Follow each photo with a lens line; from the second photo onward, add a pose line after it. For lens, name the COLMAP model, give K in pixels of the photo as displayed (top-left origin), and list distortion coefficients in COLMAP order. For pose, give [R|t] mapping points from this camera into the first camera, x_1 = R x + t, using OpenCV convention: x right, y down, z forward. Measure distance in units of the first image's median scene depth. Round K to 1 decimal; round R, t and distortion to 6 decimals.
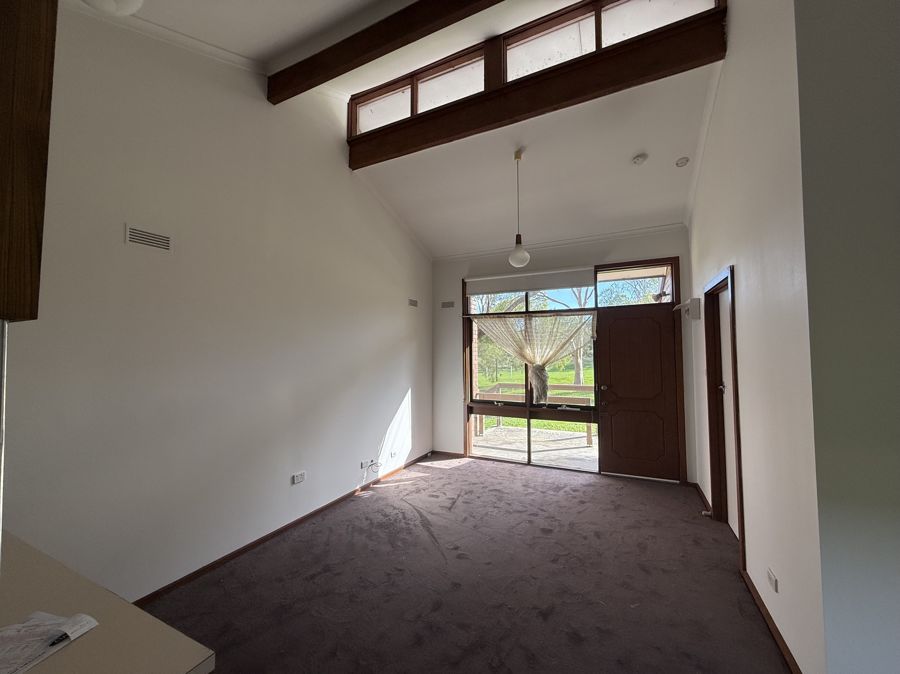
lens RADIAL K [[357.8, 0, 449.3], [0, 357.8, 338.3], [0, 0, 1]] dist [0.000420, 0.000076]
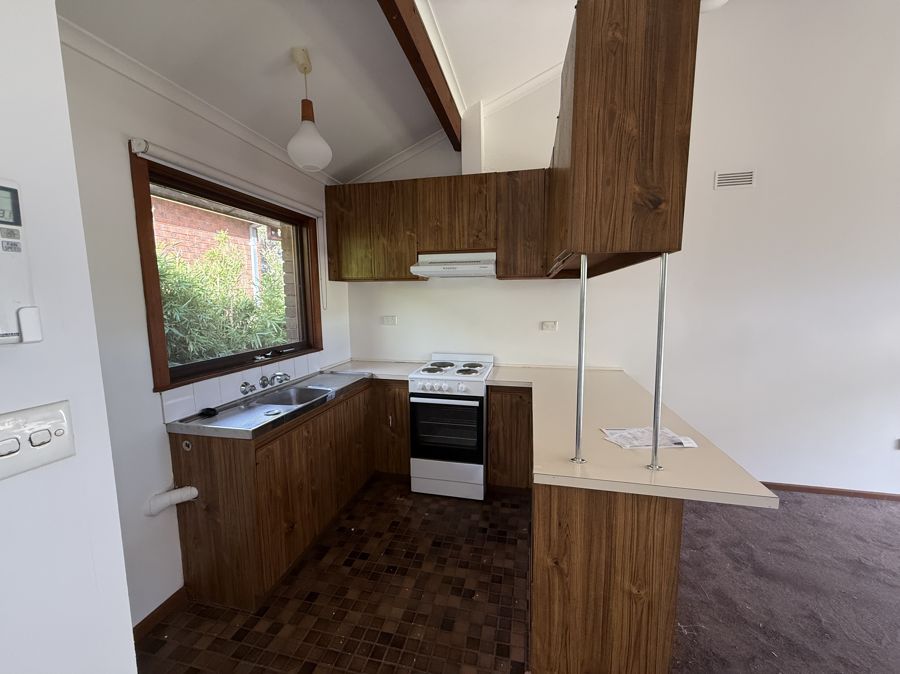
lens RADIAL K [[357.8, 0, 449.3], [0, 357.8, 338.3], [0, 0, 1]] dist [0.000420, 0.000076]
pose [[0.228141, 0.115585, -0.966743, 0.052783], [0.050251, 0.990207, 0.130249, 0.013114], [0.972330, -0.078295, 0.220099, -0.082256]]
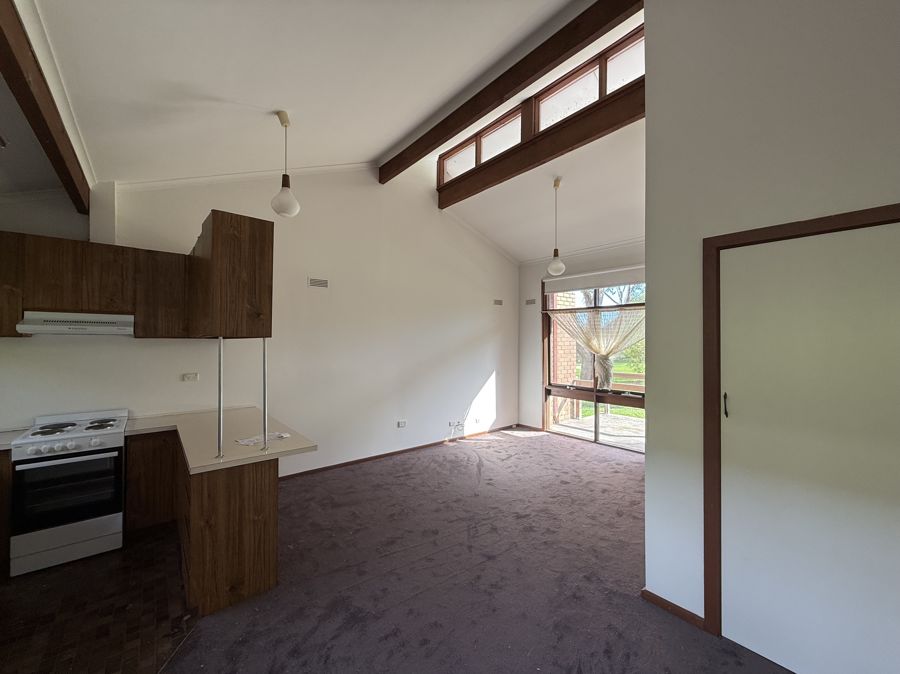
lens RADIAL K [[357.8, 0, 449.3], [0, 357.8, 338.3], [0, 0, 1]] dist [0.000420, 0.000076]
pose [[0.913007, 0.003855, -0.407927, 0.313661], [0.010753, 0.999380, 0.033511, -0.023100], [0.407803, -0.034982, 0.912400, -0.251215]]
